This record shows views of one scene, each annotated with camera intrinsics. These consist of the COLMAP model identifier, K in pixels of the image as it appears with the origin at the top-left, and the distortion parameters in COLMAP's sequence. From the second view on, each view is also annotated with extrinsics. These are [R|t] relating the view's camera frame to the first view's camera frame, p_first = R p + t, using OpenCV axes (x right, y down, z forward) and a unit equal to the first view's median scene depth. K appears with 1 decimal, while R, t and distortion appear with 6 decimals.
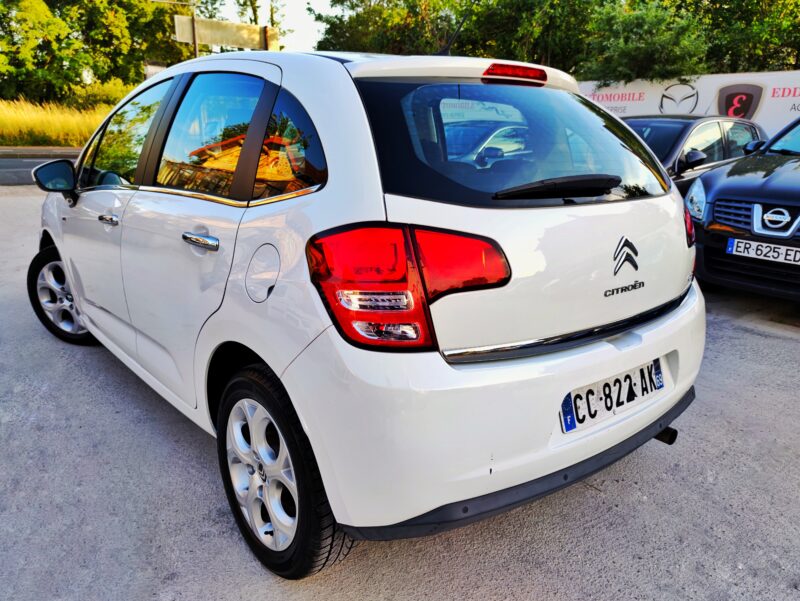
lens RADIAL K [[619.7, 0, 400.0], [0, 619.7, 300.5], [0, 0, 1]] dist [-0.006437, -0.008457]
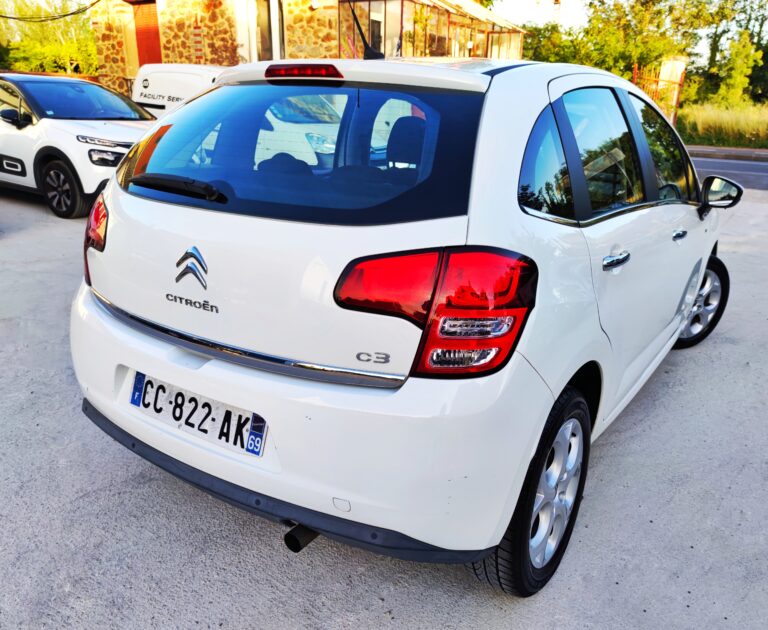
lens RADIAL K [[669.0, 0, 383.0], [0, 669.0, 326.6], [0, 0, 1]] dist [0.069346, -0.122454]
pose [[0.274954, 0.281927, -0.919194, 1.360889], [-0.277743, 0.938573, 0.204791, -0.268470], [0.920467, 0.198992, 0.336368, 0.913733]]
